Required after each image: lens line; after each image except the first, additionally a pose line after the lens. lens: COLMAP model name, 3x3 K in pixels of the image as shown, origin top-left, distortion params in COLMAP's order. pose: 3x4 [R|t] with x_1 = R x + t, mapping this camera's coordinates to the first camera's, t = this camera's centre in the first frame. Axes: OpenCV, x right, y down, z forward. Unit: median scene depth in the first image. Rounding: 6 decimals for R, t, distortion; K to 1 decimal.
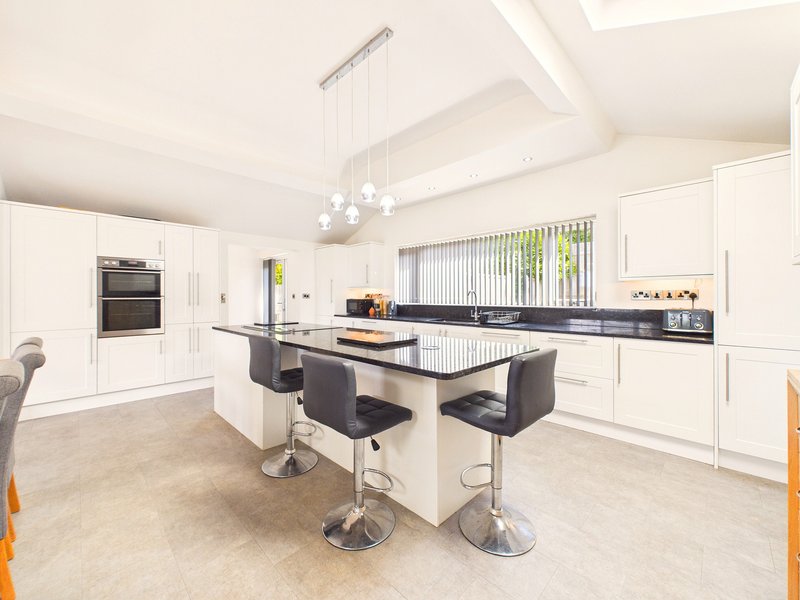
lens RADIAL K [[323.3, 0, 400.0], [0, 323.3, 300.0], [0, 0, 1]] dist [-0.000971, 0.000120]
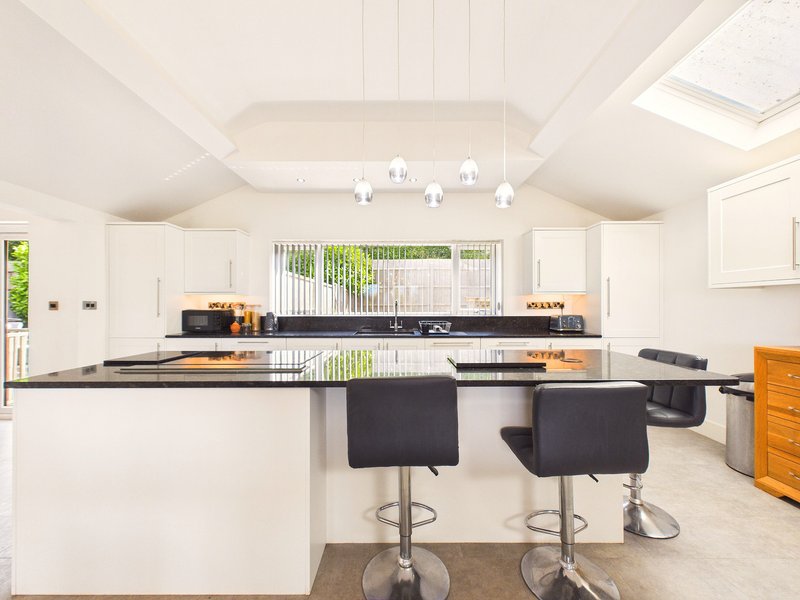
lens RADIAL K [[314.5, 0, 400.0], [0, 314.5, 300.0], [0, 0, 1]] dist [-0.000187, -0.000055]
pose [[0.712315, 0.014446, 0.701711, -0.316843], [0.006927, 0.999595, -0.027611, -0.002992], [-0.701826, 0.024528, 0.711926, 0.256774]]
